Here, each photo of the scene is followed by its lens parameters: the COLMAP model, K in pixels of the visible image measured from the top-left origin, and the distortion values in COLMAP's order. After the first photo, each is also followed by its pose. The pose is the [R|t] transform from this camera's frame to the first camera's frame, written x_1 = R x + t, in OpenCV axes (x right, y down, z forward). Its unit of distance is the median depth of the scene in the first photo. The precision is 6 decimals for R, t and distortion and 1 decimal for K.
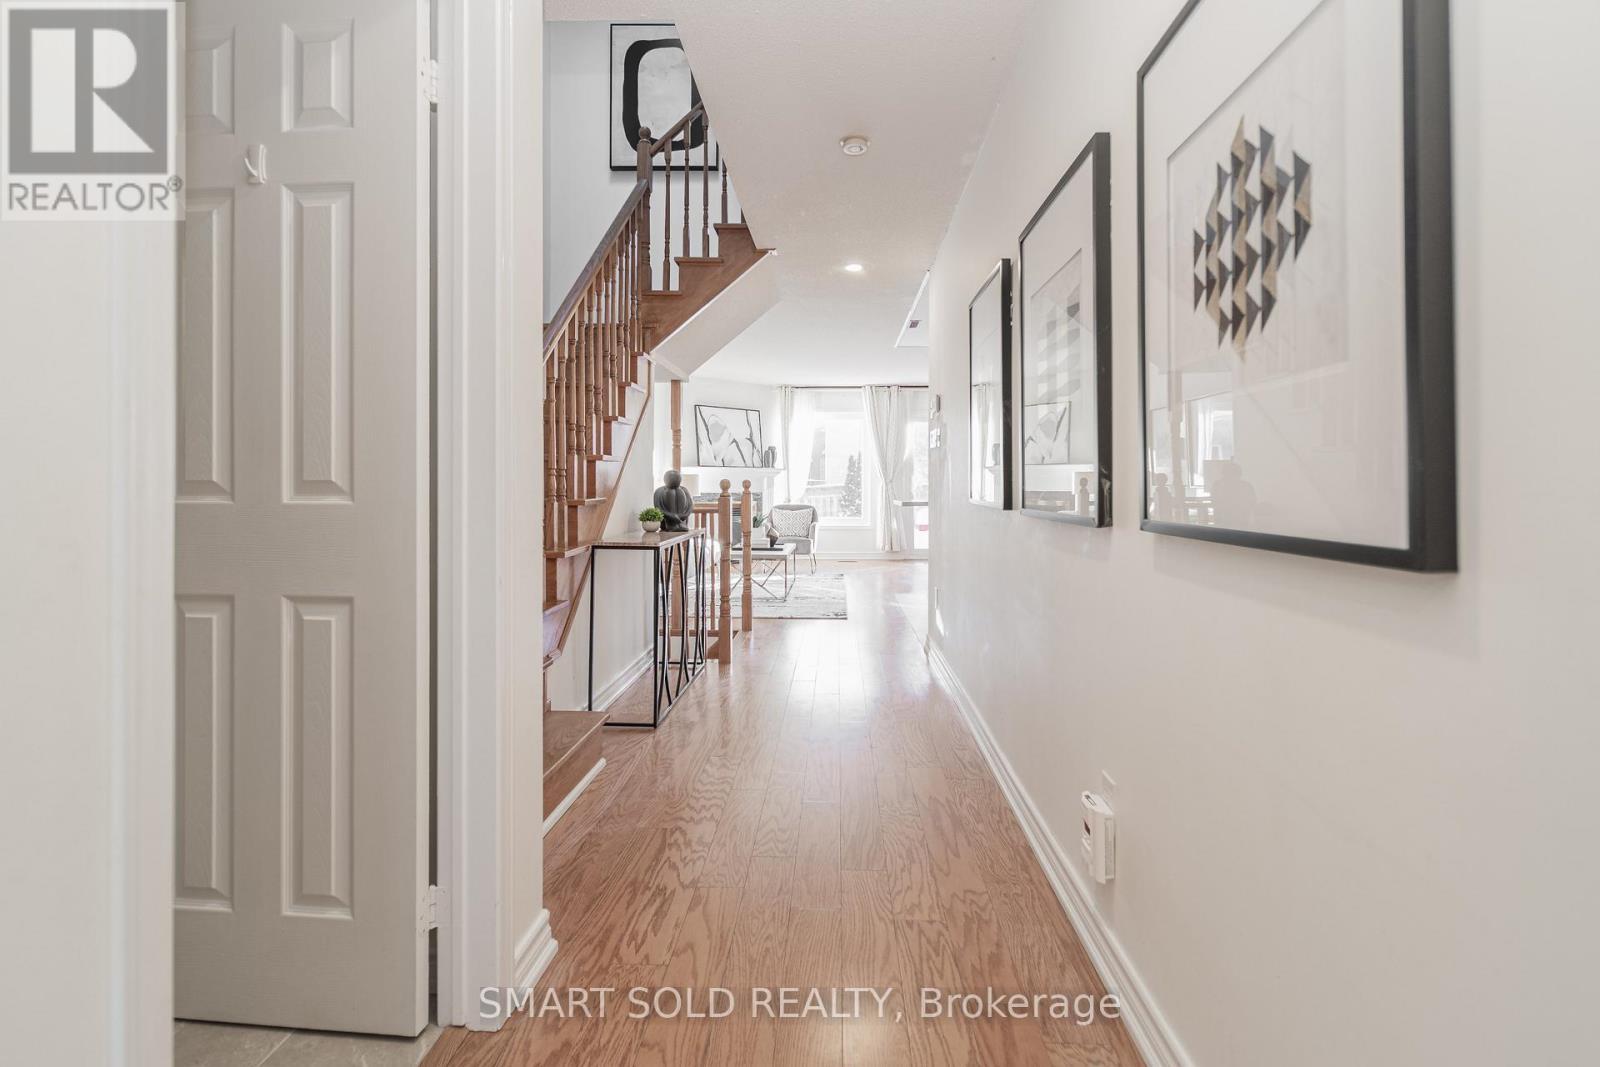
lens RADIAL K [[594.6, 0, 805.8], [0, 594.6, 479.6], [0, 0, 1]] dist [-0.003160, -0.000525]
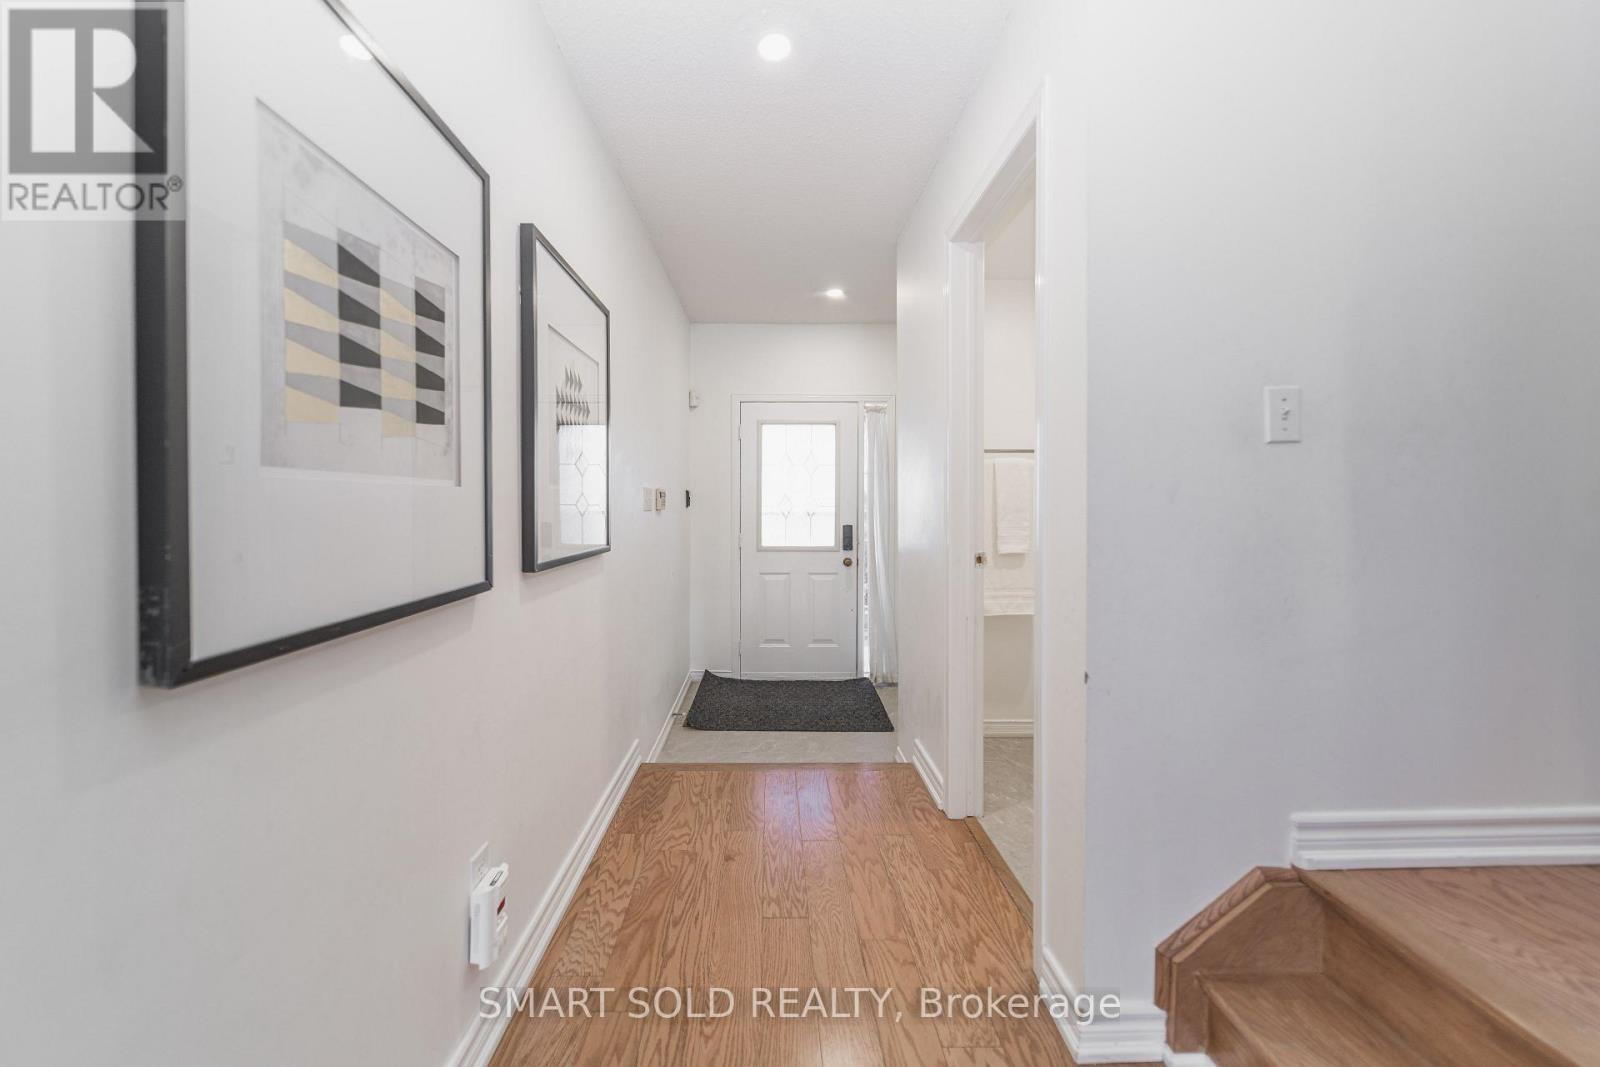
lens RADIAL K [[594.6, 0, 785.9], [0, 594.6, 508.8], [0, 0, 1]] dist [-0.003160, -0.000525]
pose [[-0.996878, 0.002376, -0.078924, 0.096200], [0.001895, 0.999979, 0.006173, -0.055551], [0.078937, 0.006004, -0.996862, 2.032542]]
